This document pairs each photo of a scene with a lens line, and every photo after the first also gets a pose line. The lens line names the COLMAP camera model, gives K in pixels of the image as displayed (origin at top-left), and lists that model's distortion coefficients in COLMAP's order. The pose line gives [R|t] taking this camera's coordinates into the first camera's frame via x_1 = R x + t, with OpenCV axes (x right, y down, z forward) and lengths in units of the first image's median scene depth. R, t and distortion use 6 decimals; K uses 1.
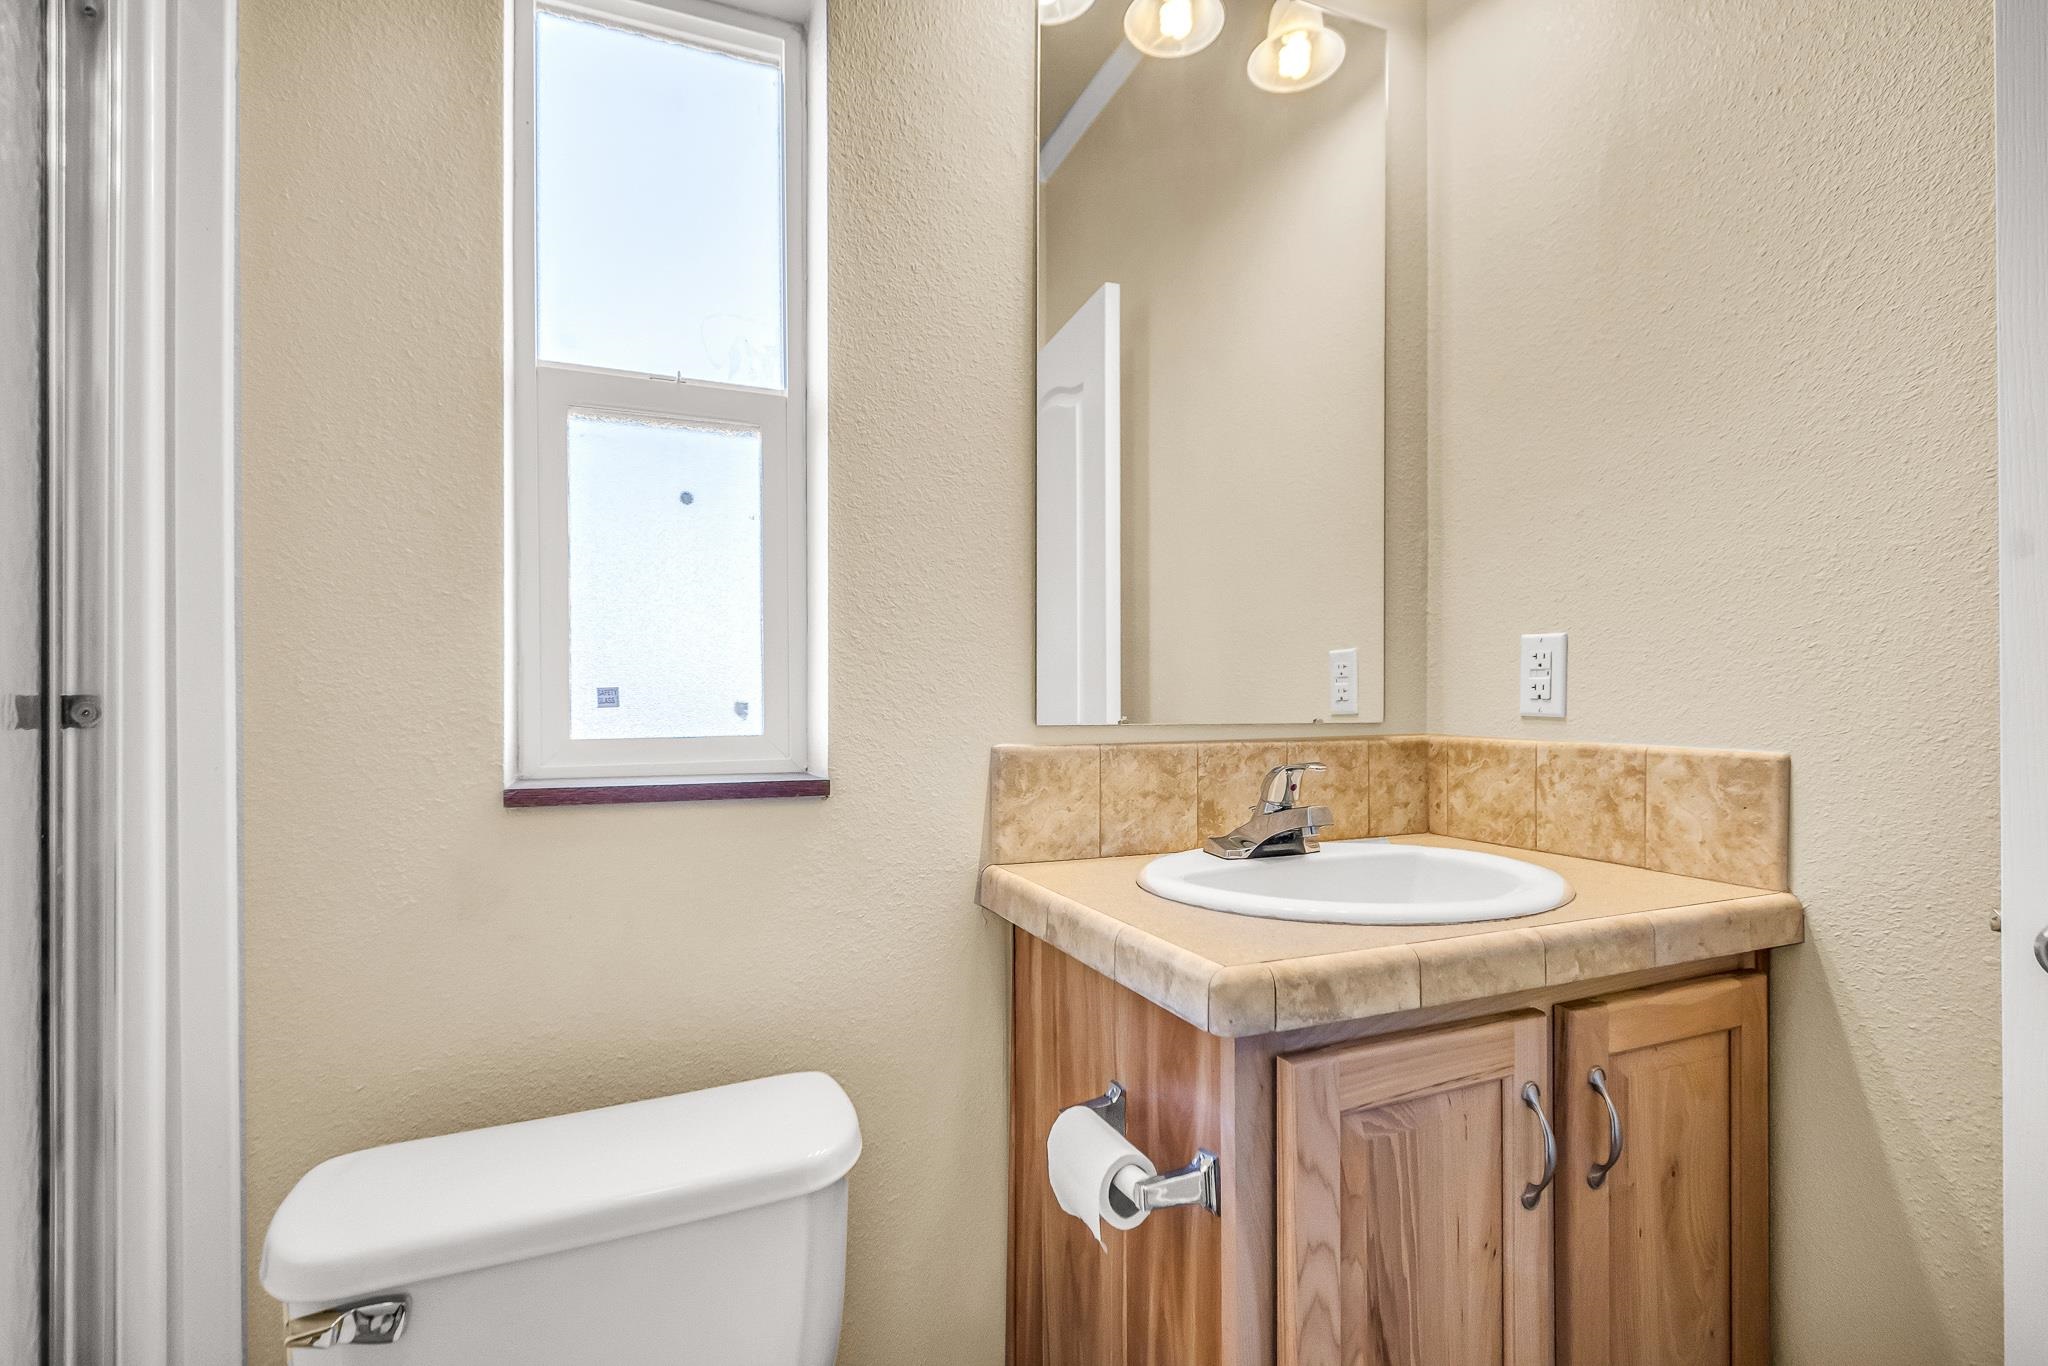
lens RADIAL K [[942.3, 0, 1027.0], [0, 942.3, 701.7], [0, 0, 1]] dist [-0.002646, -0.000202]
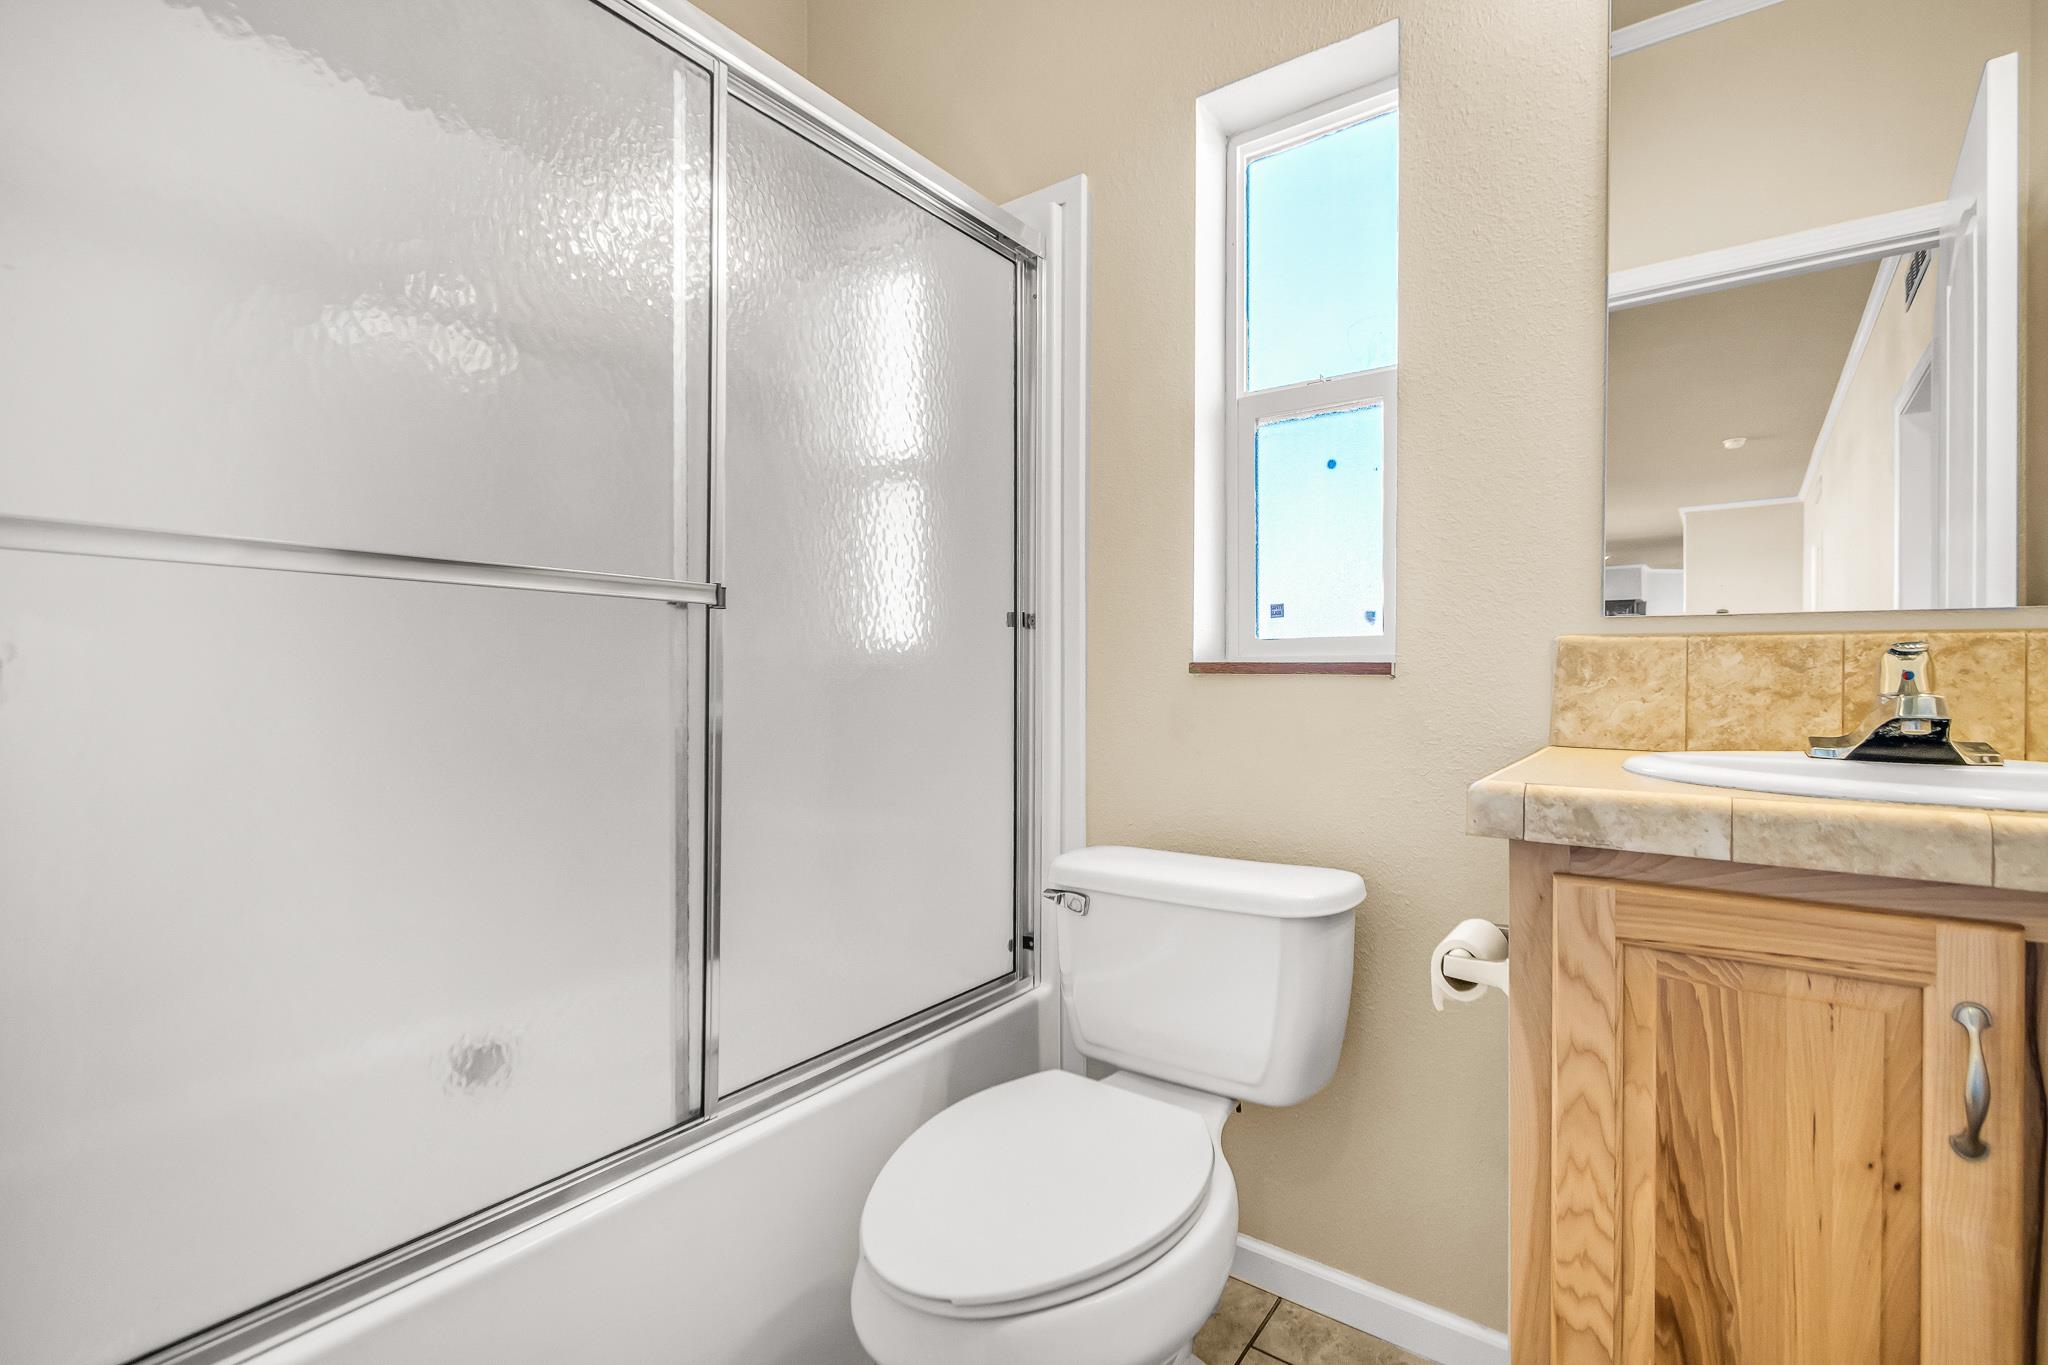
lens RADIAL K [[915.4, 0, 1025.8], [0, 915.4, 690.9], [0, 0, 1]] dist [-0.017283, -0.000327]
pose [[0.502452, 0.017601, -0.864426, 0.565855], [-0.001653, 0.999811, 0.019396, 0.088845], [0.864604, -0.008317, 0.502386, -0.059529]]
